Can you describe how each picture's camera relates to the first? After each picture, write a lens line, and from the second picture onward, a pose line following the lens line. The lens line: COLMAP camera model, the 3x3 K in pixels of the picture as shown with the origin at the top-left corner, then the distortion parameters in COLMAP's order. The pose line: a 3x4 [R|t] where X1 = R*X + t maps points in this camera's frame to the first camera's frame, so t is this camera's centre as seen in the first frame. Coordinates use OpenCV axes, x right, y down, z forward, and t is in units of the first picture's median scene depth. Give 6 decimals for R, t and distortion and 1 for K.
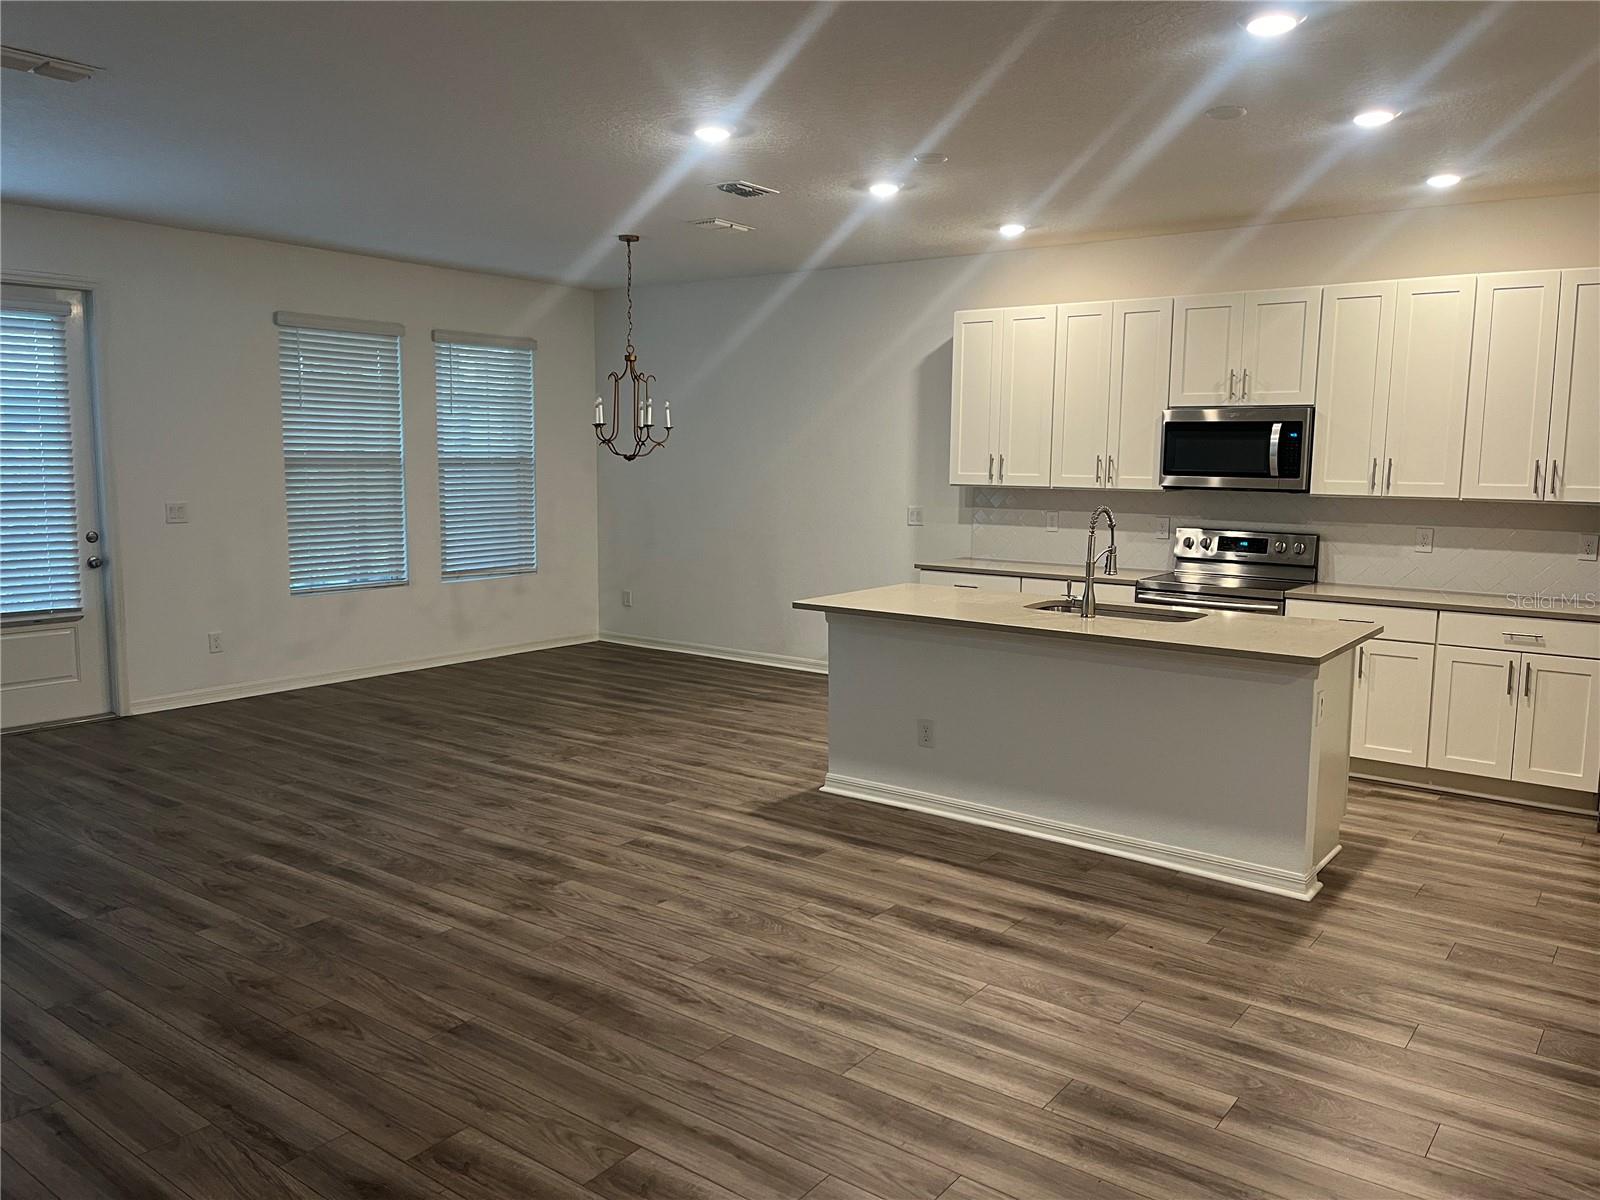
lens RADIAL K [[1215.2, 0, 803.8], [0, 1215.2, 594.6], [0, 0, 1]] dist [0.074503, -0.088172]
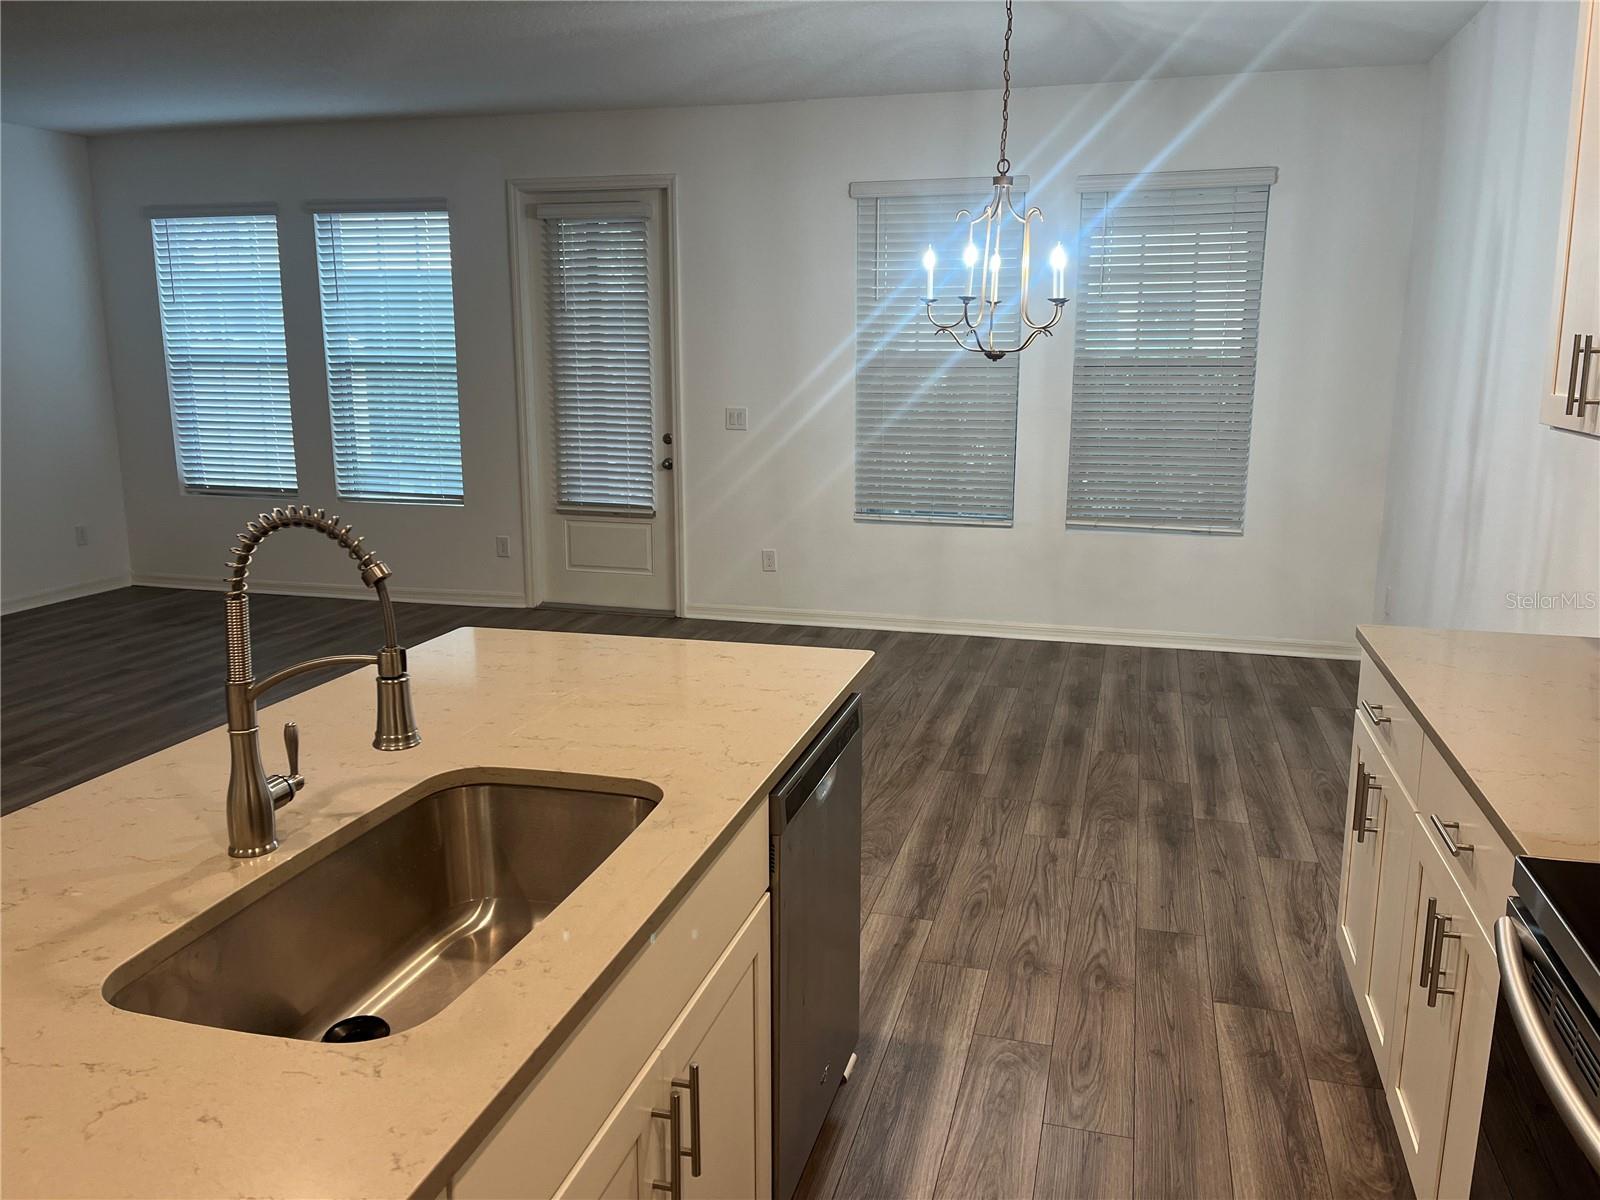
lens RADIAL K [[1215.2, 0, 803.3], [0, 1215.2, 593.4], [0, 0, 1]] dist [0.074503, -0.088172]
pose [[0.368352, 0.172747, -0.913496, 0.569239], [-0.106989, 0.983934, 0.142926, -0.107320], [0.923510, 0.045087, 0.380916, 1.017068]]
